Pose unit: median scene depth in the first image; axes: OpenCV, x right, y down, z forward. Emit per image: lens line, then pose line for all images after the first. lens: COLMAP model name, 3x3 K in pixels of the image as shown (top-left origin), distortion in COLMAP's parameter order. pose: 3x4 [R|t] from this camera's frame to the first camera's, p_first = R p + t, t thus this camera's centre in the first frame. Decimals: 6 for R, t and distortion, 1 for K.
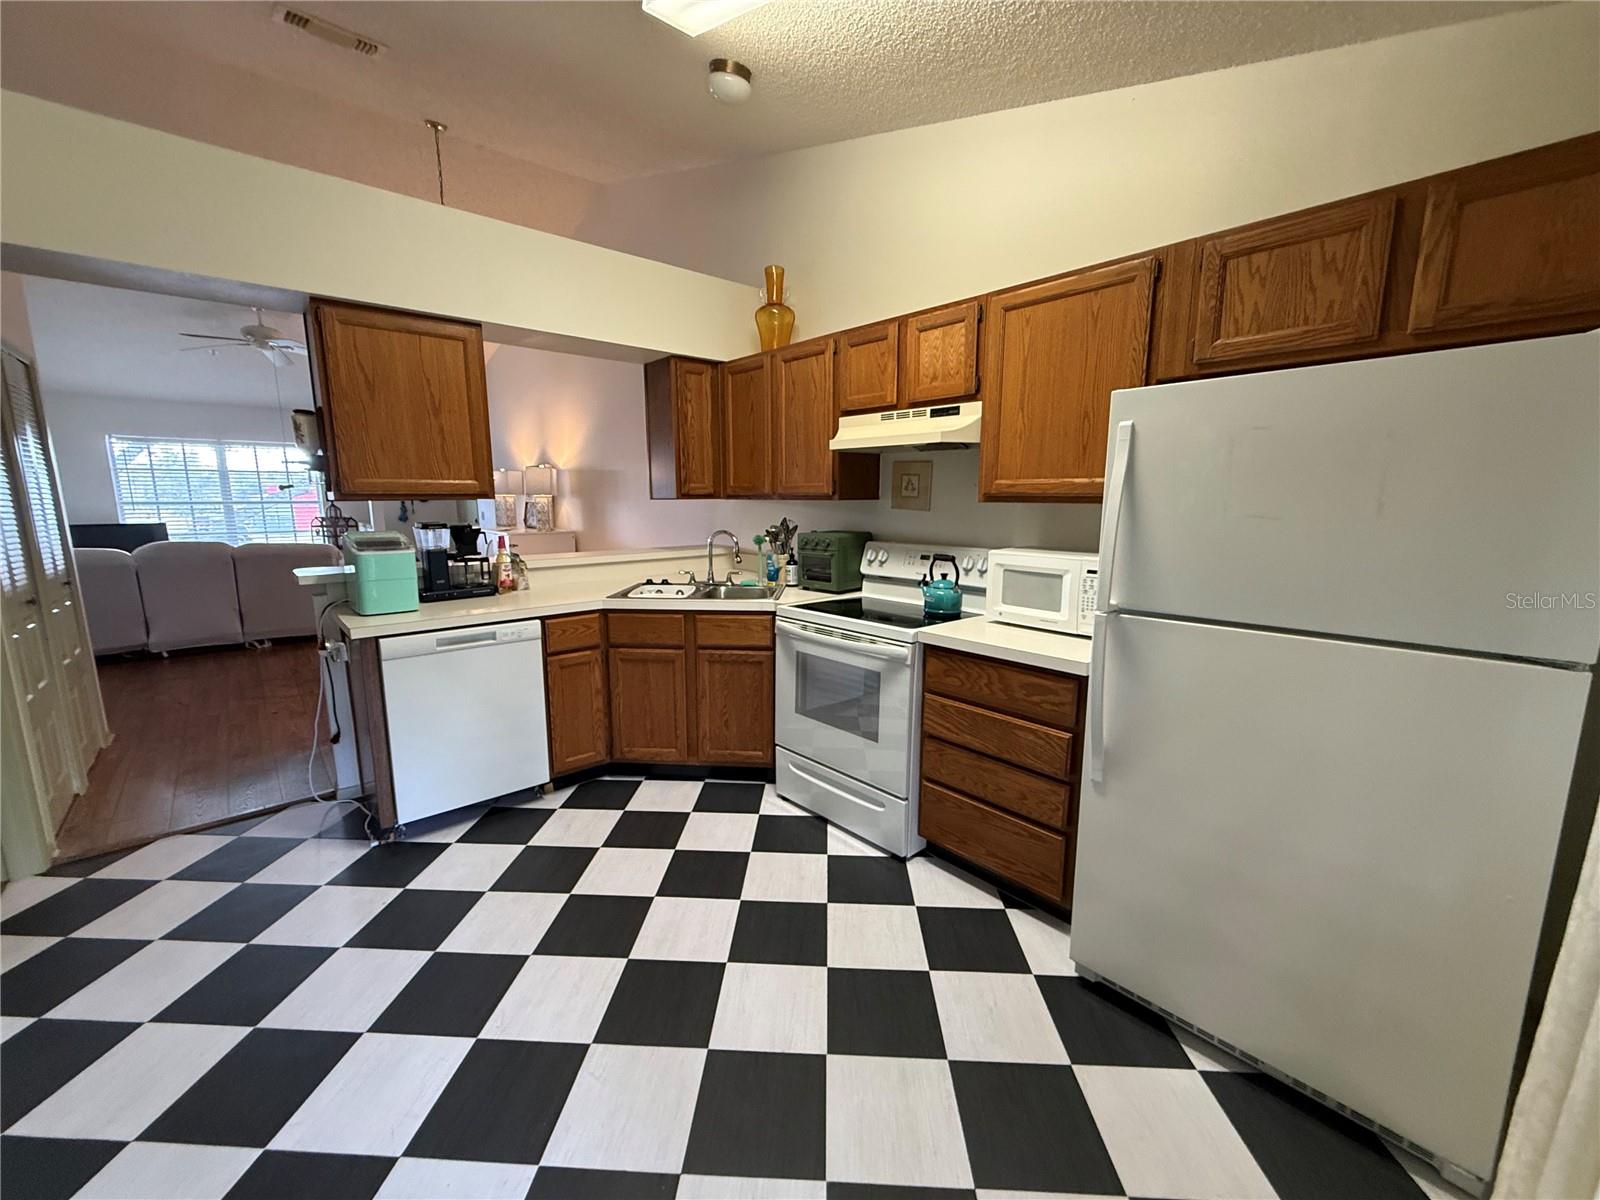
lens RADIAL K [[636.1, 0, 794.3], [0, 636.1, 603.3], [0, 0, 1]] dist [0.000253, 0.000325]
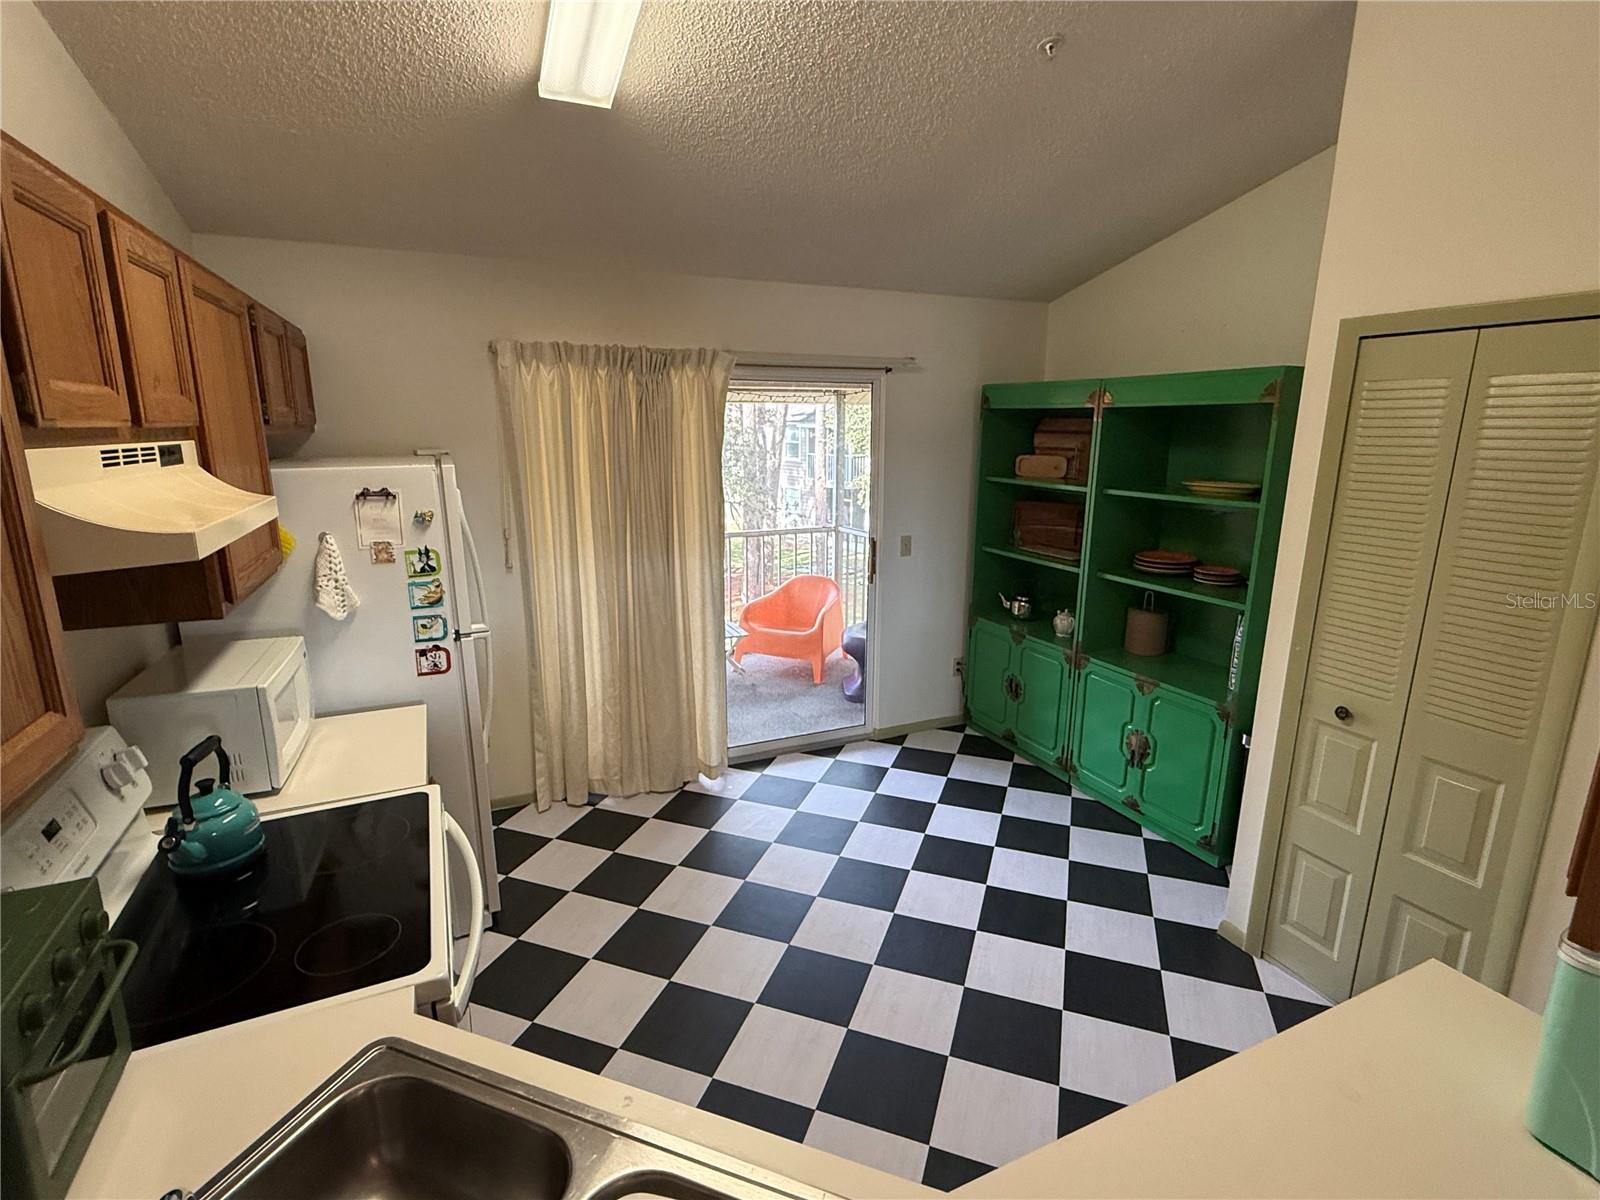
lens RADIAL K [[775.3, 0, 794.2], [0, 775.3, 605.2], [0, 0, 1]] dist [0.003359, -0.000242]
pose [[-0.954914, -0.065246, 0.289625, -0.318365], [0.053276, 0.922057, 0.383371, -0.335500], [-0.292064, 0.381516, -0.877009, 1.201083]]
